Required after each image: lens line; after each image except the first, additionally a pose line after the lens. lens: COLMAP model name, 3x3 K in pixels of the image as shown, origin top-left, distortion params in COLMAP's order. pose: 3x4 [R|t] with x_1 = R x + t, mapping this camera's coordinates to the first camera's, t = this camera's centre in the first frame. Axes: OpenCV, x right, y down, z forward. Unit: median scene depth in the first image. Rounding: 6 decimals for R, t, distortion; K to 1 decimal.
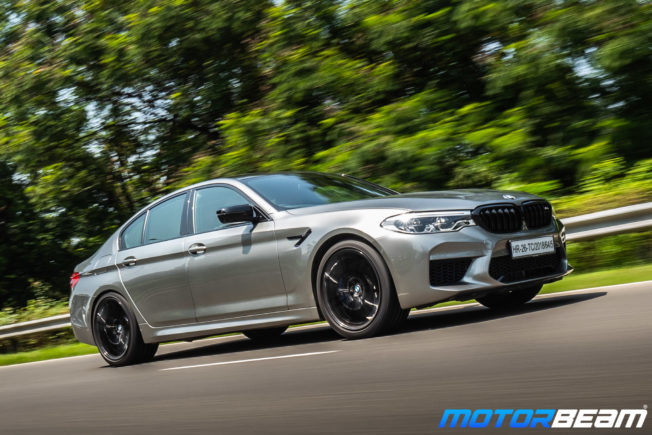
lens RADIAL K [[538.1, 0, 326.0], [0, 538.1, 217.5], [0, 0, 1]] dist [-0.127802, 0.001205]
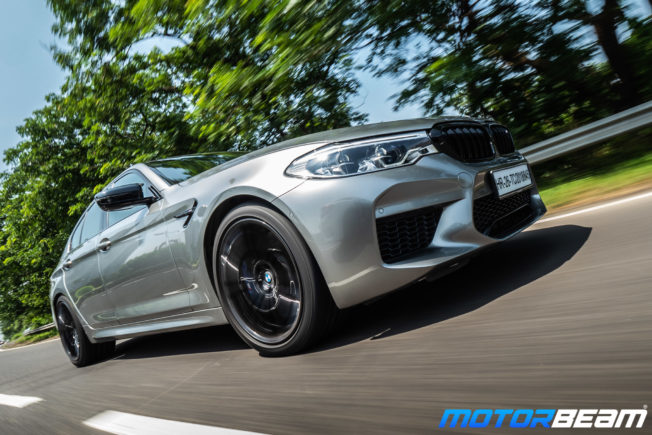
lens RADIAL K [[296.4, 0, 326.0], [0, 296.4, 217.5], [0, 0, 1]] dist [0.000001, -0.000004]
pose [[0.983069, -0.141277, 0.116691, 0.101378], [0.135469, 0.989179, 0.056325, 0.052030], [-0.123385, -0.039563, 0.991570, 0.668378]]
